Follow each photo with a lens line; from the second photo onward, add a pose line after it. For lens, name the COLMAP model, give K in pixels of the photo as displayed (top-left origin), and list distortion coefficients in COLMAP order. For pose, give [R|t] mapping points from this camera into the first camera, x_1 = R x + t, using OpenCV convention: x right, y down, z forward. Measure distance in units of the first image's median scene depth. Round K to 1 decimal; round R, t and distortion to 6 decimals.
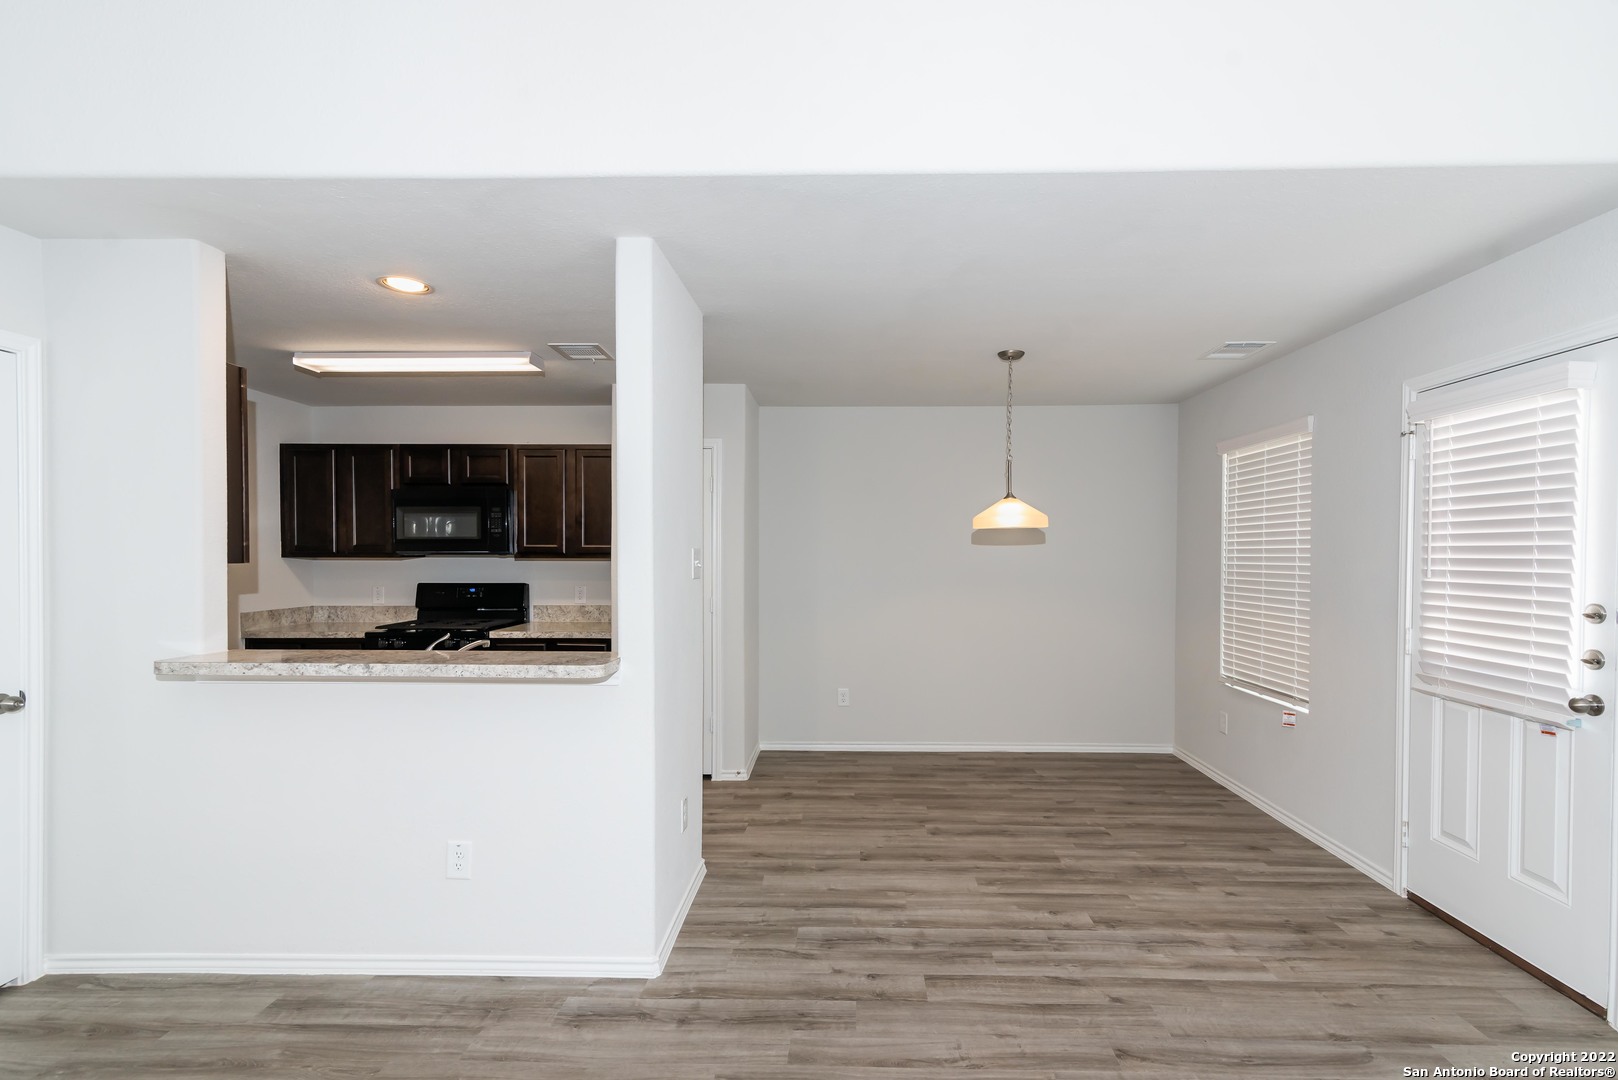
lens RADIAL K [[754.3, 0, 825.0], [0, 754.3, 564.7], [0, 0, 1]] dist [0.015118, 0.000088]
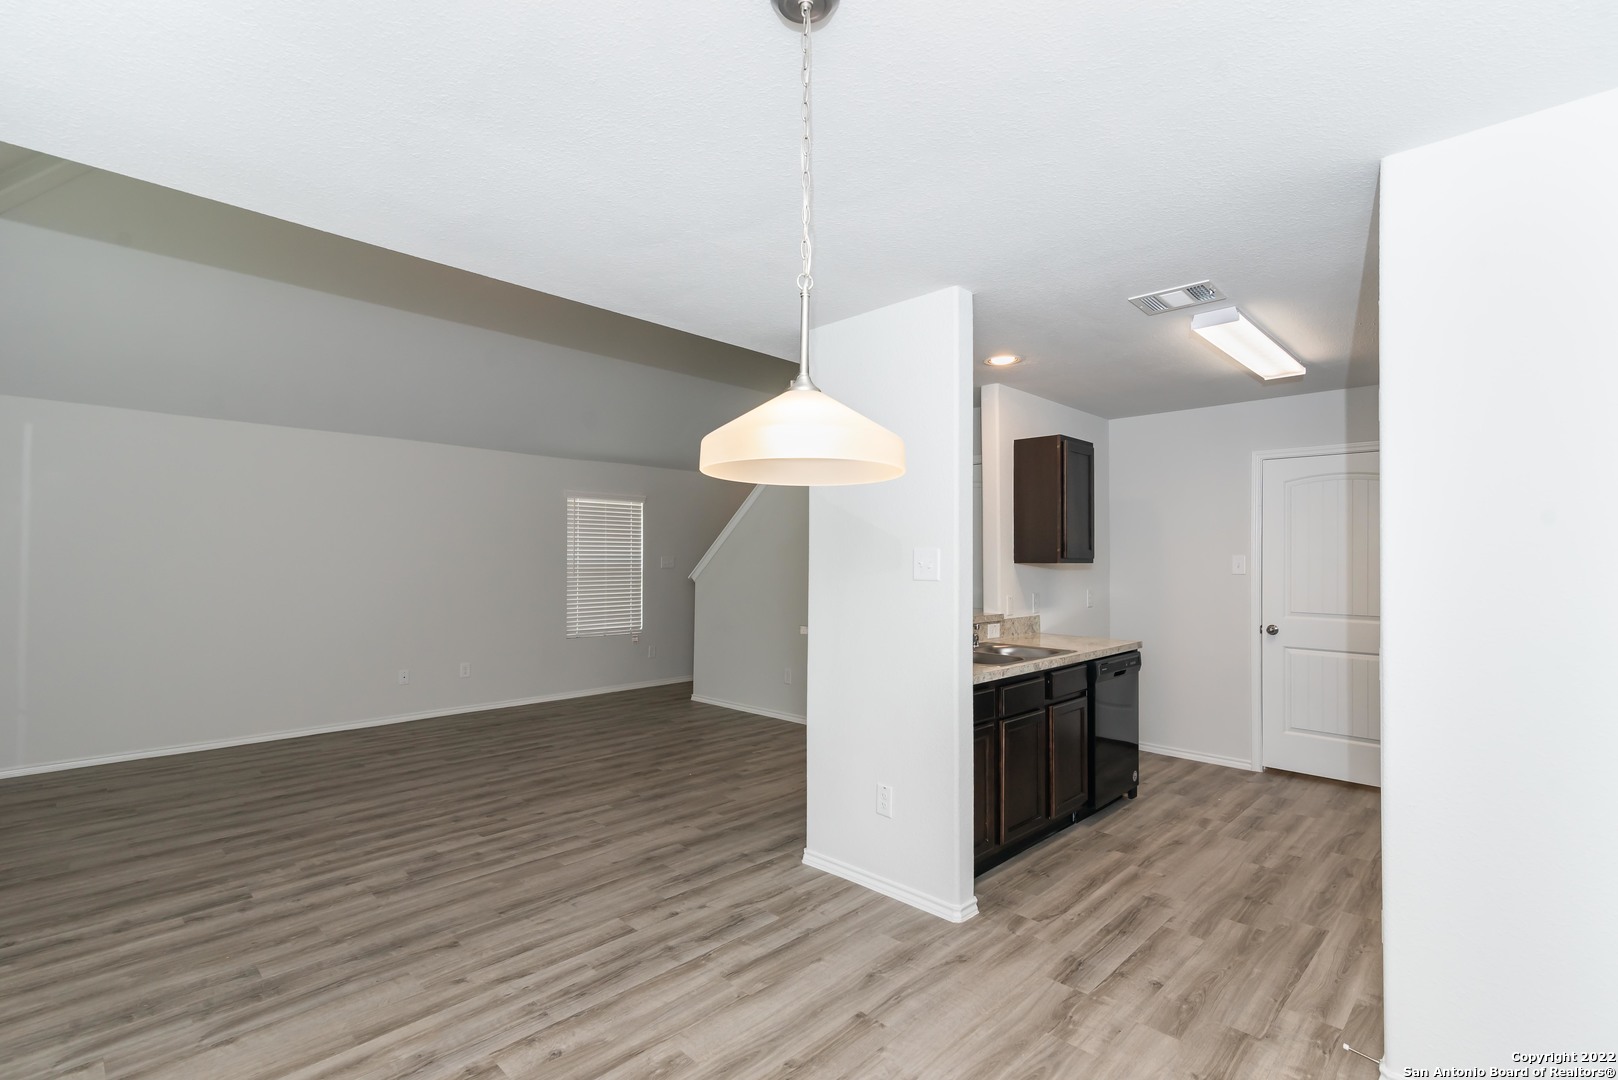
lens RADIAL K [[756.7, 0, 813.4], [0, 756.7, 538.8], [0, 0, 1]] dist [0.014192, 0.000339]
pose [[-0.675844, -0.024410, -0.736640, 0.716118], [-0.016848, 0.999702, -0.017670, -0.016021], [0.736852, 0.000469, -0.676054, 1.758383]]
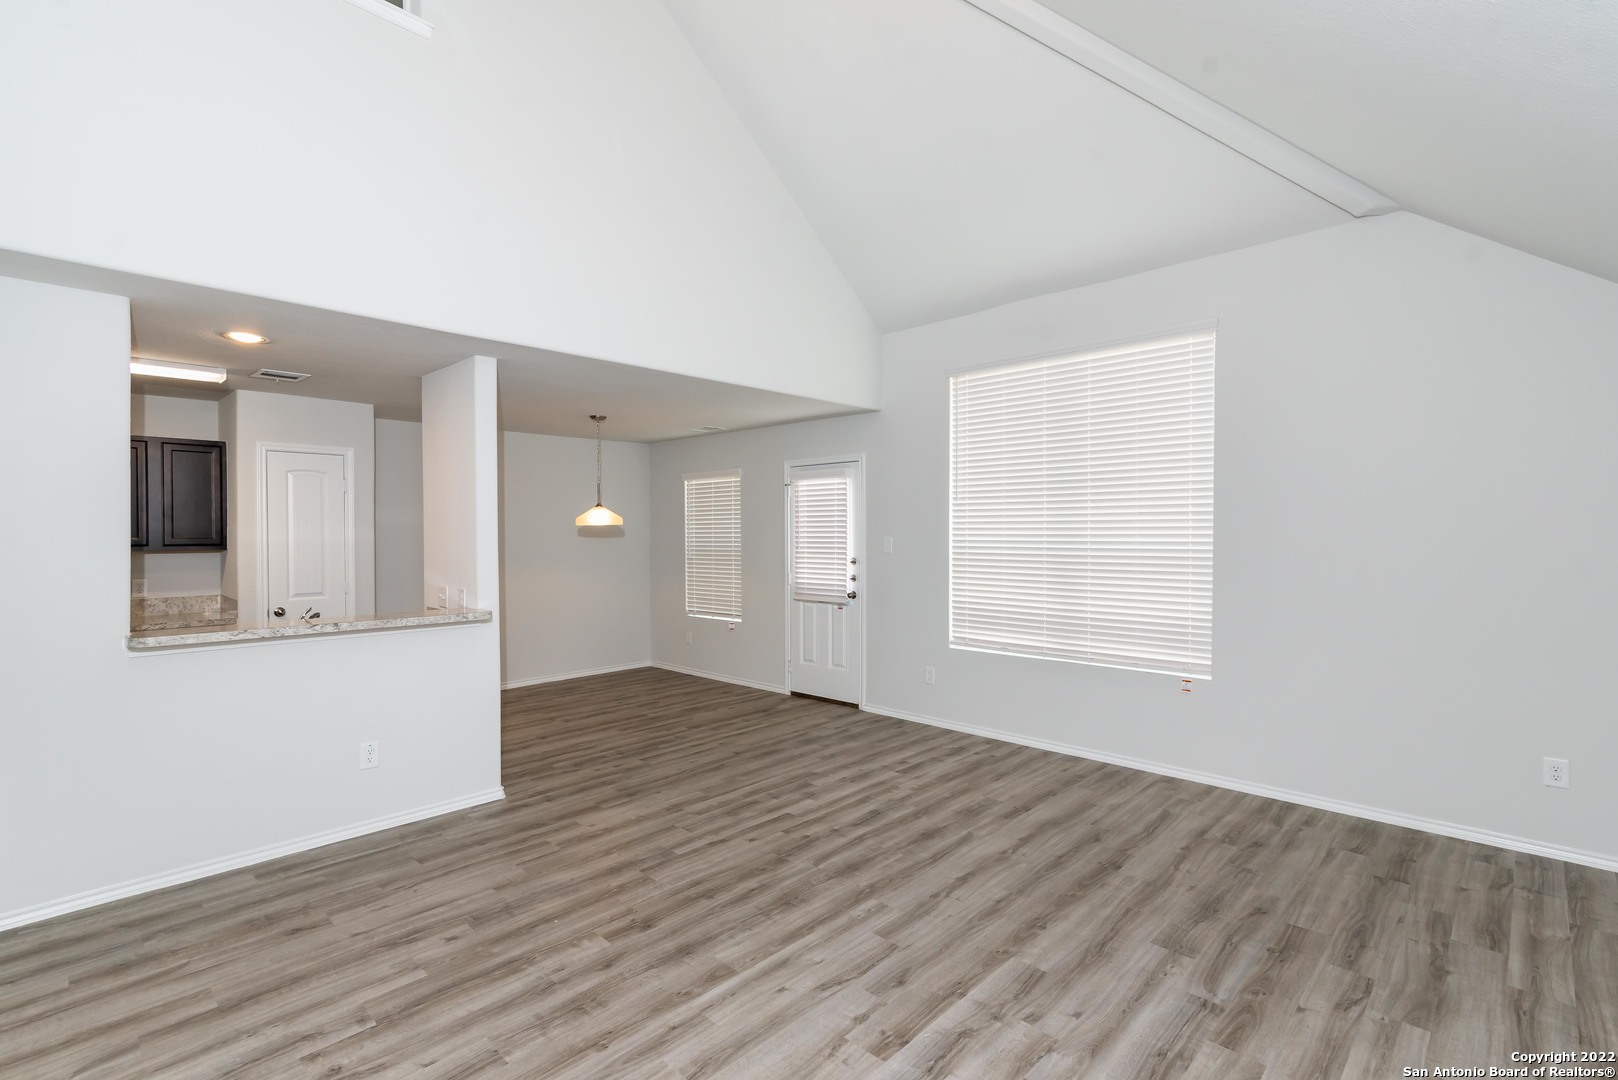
lens RADIAL K [[756.7, 0, 813.4], [0, 756.7, 538.8], [0, 0, 1]] dist [0.014192, 0.000339]
pose [[0.667254, -0.011317, 0.744744, -0.916168], [0.019009, 0.999818, -0.001838, -0.011711], [-0.744587, 0.015383, 0.667348, -0.580625]]
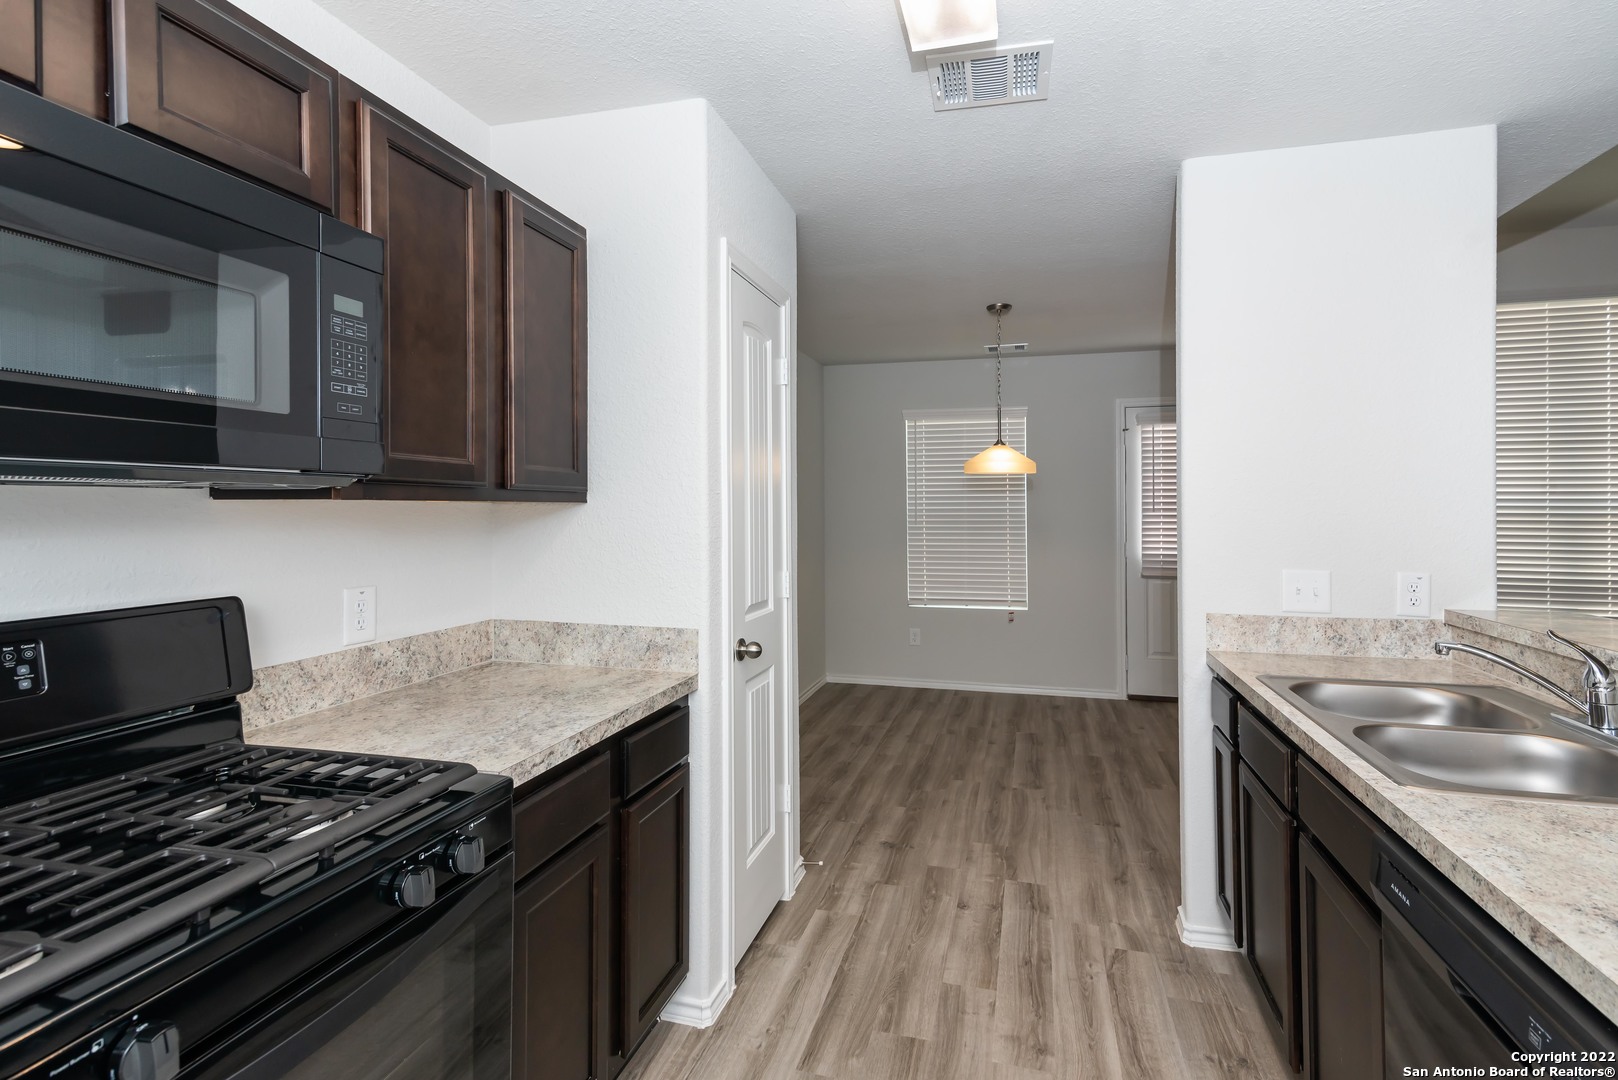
lens RADIAL K [[743.5, 0, 845.4], [0, 743.5, 506.0], [0, 0, 1]] dist [0.002454, 0.000156]
pose [[0.219982, 0.001054, 0.975503, -1.129594], [0.019065, 0.999804, -0.005379, -0.003413], [-0.975318, 0.019781, 0.219919, 1.384269]]
